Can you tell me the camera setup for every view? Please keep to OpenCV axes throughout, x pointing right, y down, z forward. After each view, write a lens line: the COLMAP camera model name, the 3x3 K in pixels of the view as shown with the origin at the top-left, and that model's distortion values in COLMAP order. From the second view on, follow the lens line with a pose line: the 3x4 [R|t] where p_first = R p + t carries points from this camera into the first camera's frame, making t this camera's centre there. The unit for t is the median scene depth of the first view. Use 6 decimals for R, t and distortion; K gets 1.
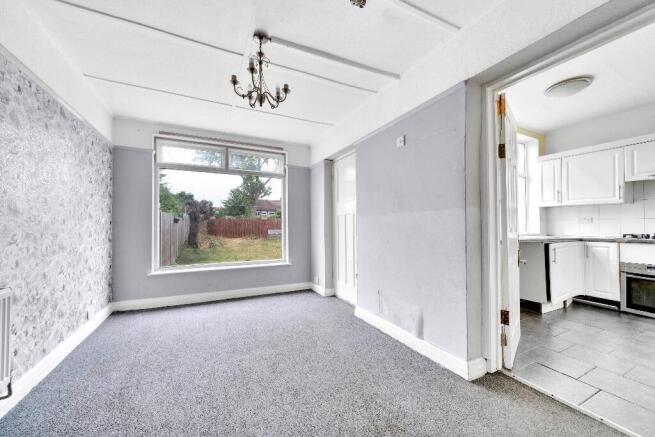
lens RADIAL K [[245.9, 0, 327.9], [0, 245.9, 220.4], [0, 0, 1]] dist [-0.001382, -0.000202]
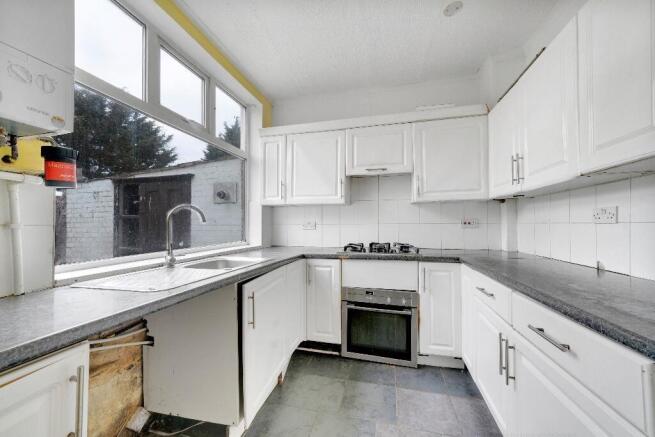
lens RADIAL K [[245.9, 0, 327.9], [0, 245.9, 220.4], [0, 0, 1]] dist [-0.001382, -0.000202]
pose [[0.654454, 0.013799, 0.755976, 0.608667], [-0.012609, 0.999894, -0.007335, -0.013599], [-0.755996, -0.004732, 0.654559, 0.550331]]
